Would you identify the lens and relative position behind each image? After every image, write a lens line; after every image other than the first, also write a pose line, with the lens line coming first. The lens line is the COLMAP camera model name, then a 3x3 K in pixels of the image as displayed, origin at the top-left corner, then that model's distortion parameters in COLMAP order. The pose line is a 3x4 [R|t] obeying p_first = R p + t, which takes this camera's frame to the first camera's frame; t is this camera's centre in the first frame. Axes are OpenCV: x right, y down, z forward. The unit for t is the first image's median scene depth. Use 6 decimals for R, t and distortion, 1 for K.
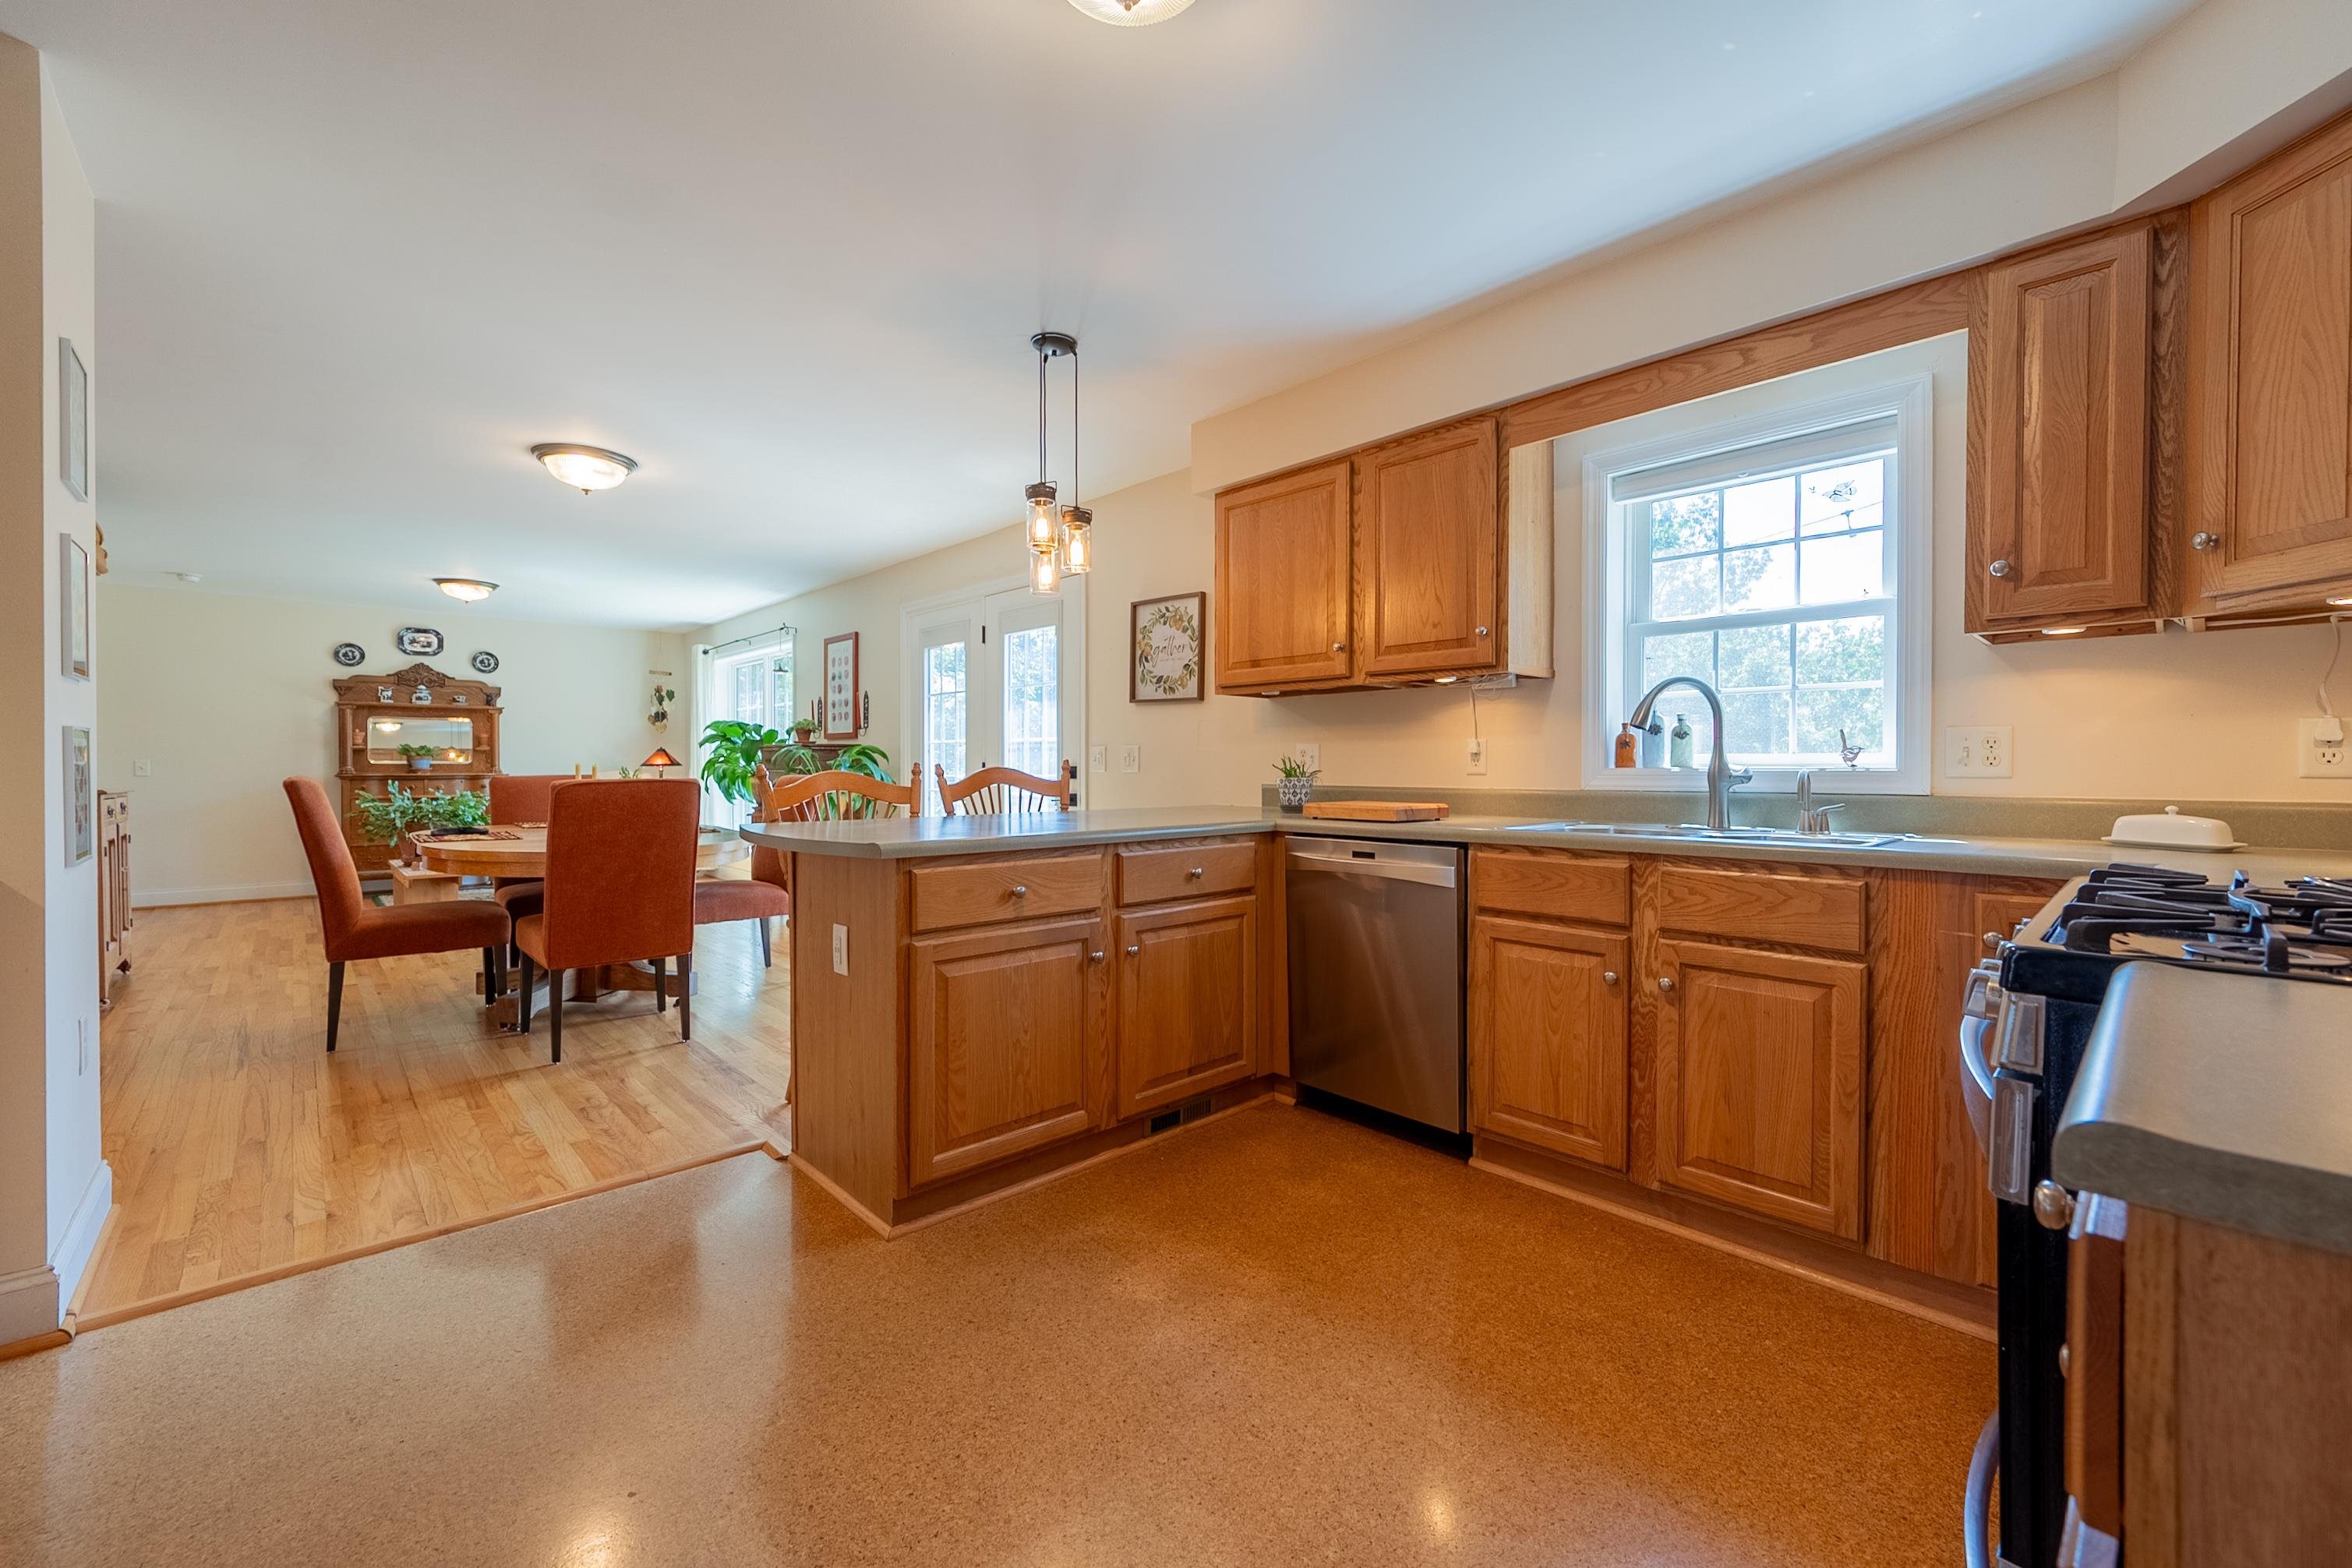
lens RADIAL K [[949.3, 0, 1184.5], [0, 949.3, 771.6], [0, 0, 1]] dist [0.000277, 0.000899]
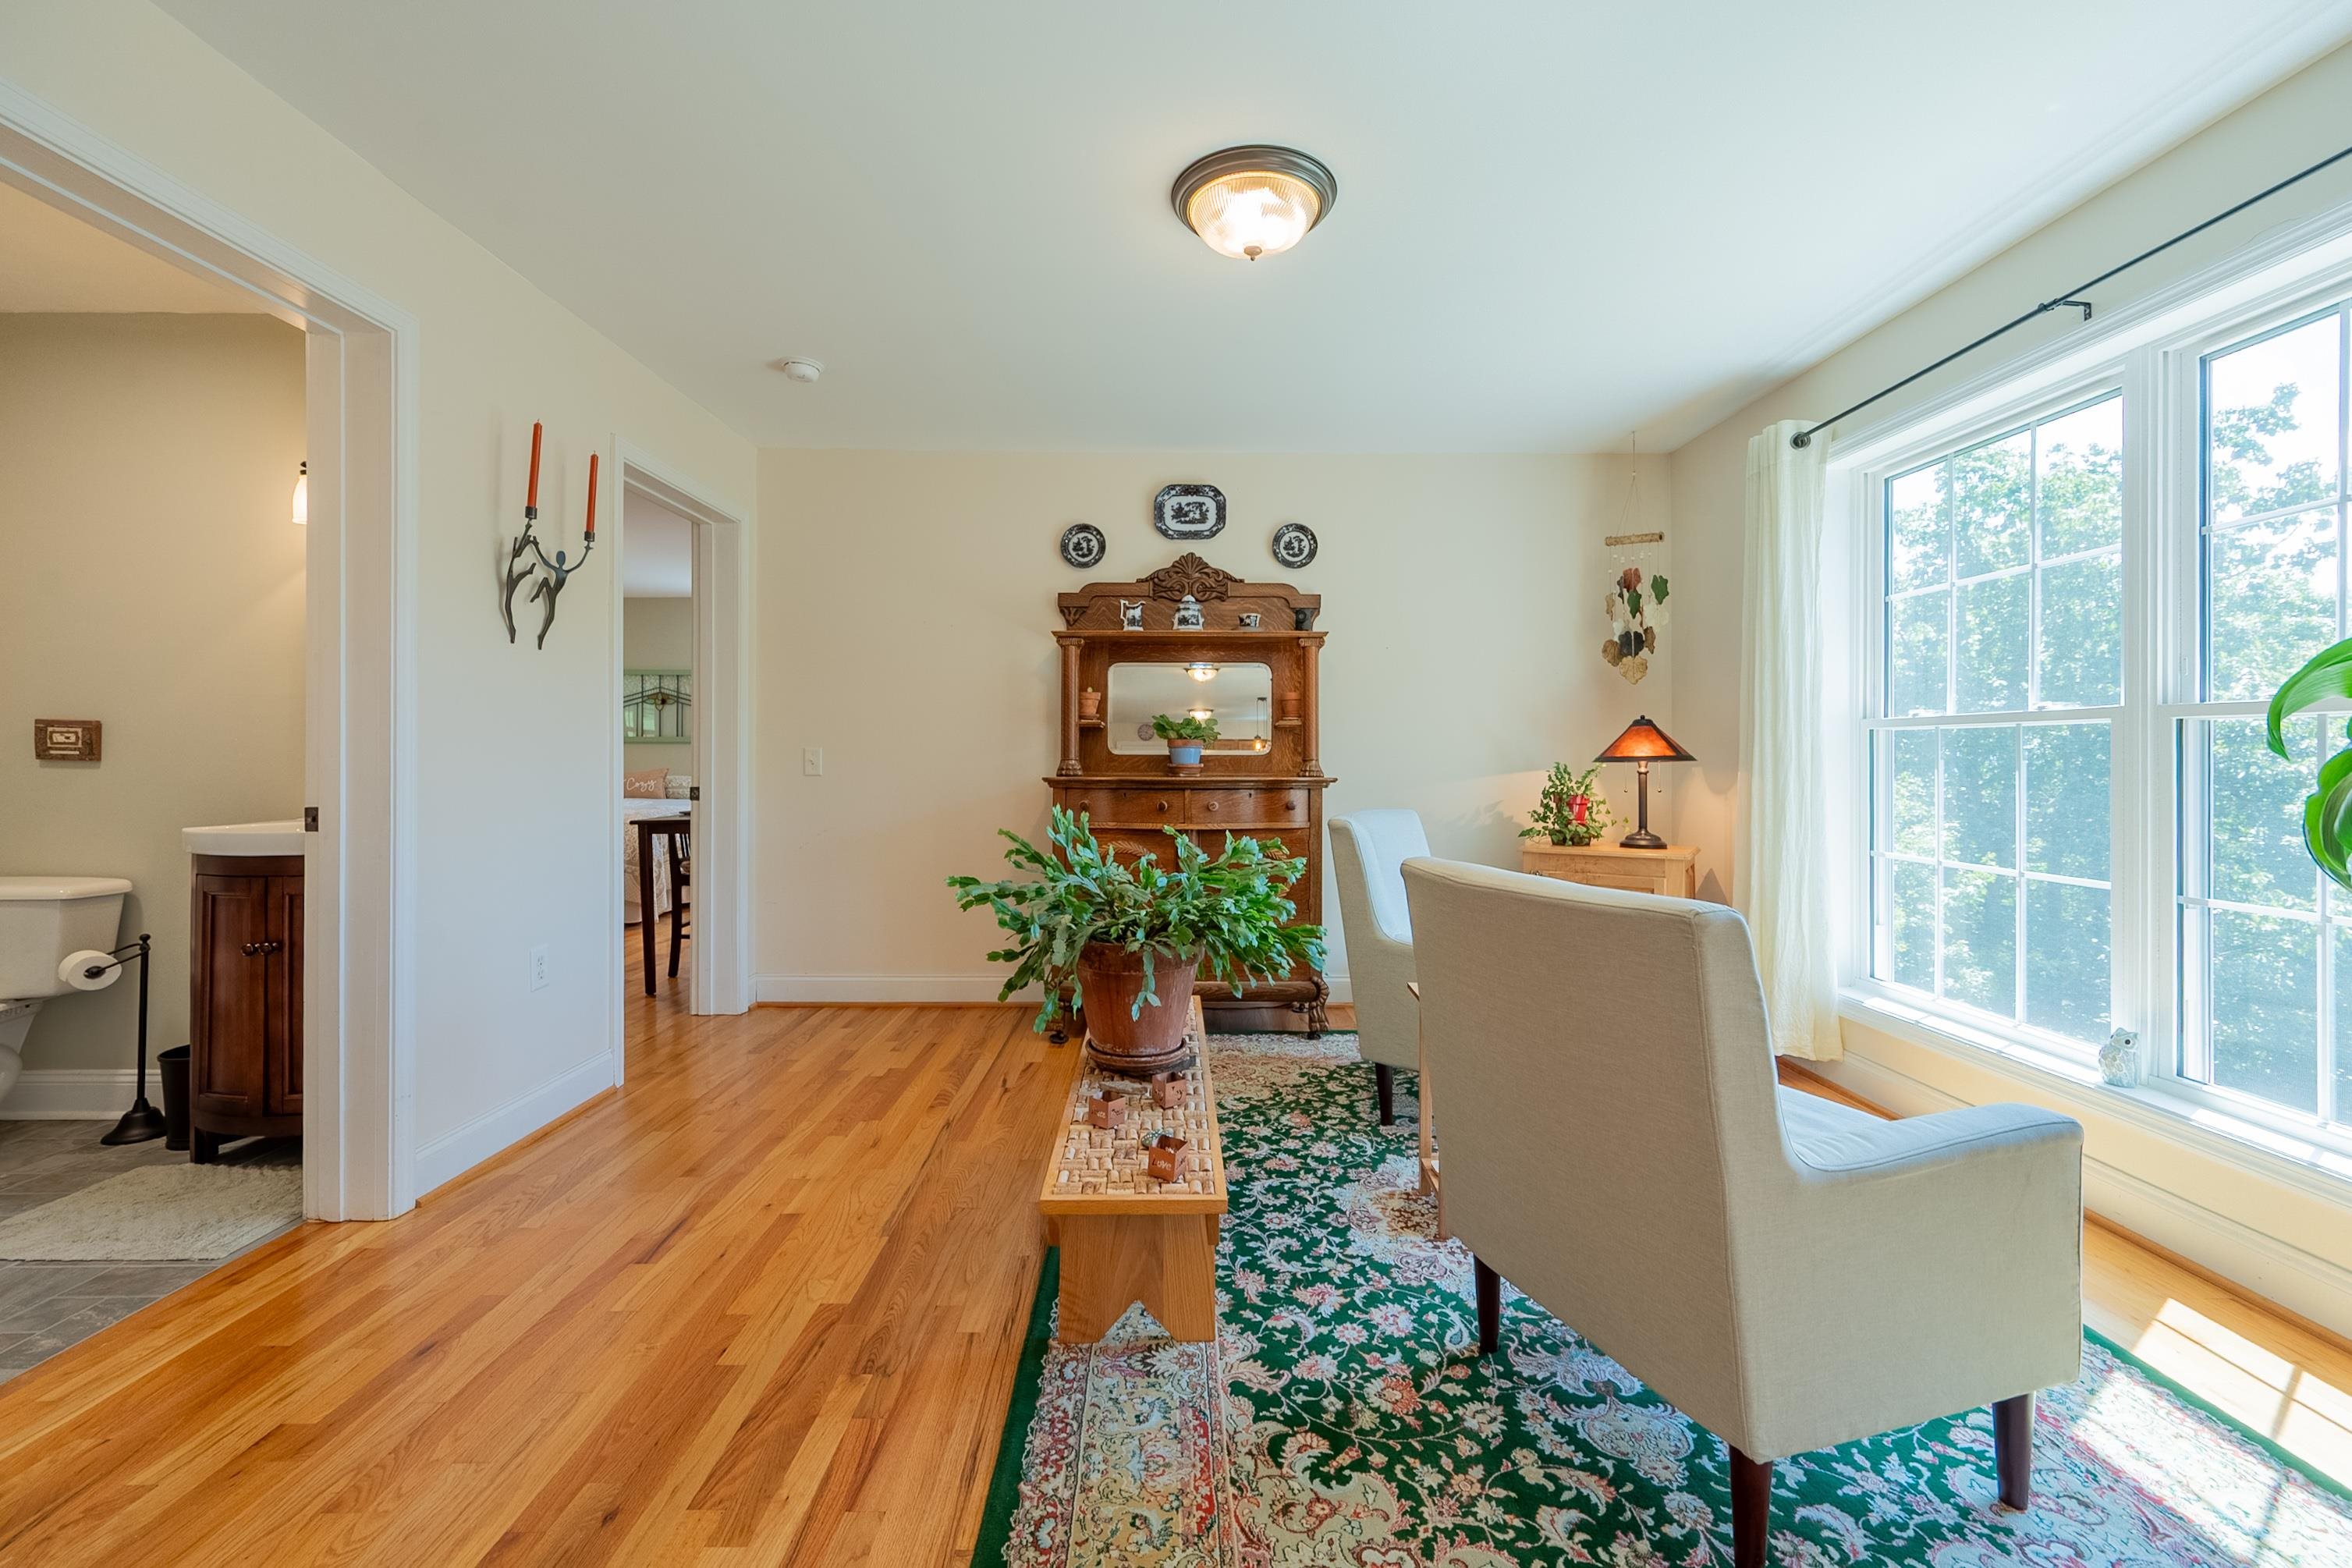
lens RADIAL K [[949.3, 0, 1181.1], [0, 949.3, 748.7], [0, 0, 1]] dist [0.000277, 0.000899]
pose [[0.733610, -0.004390, -0.679557, -0.484625], [-0.006650, 0.999885, -0.013639, -0.005117], [0.679539, 0.014524, 0.733496, 0.653728]]
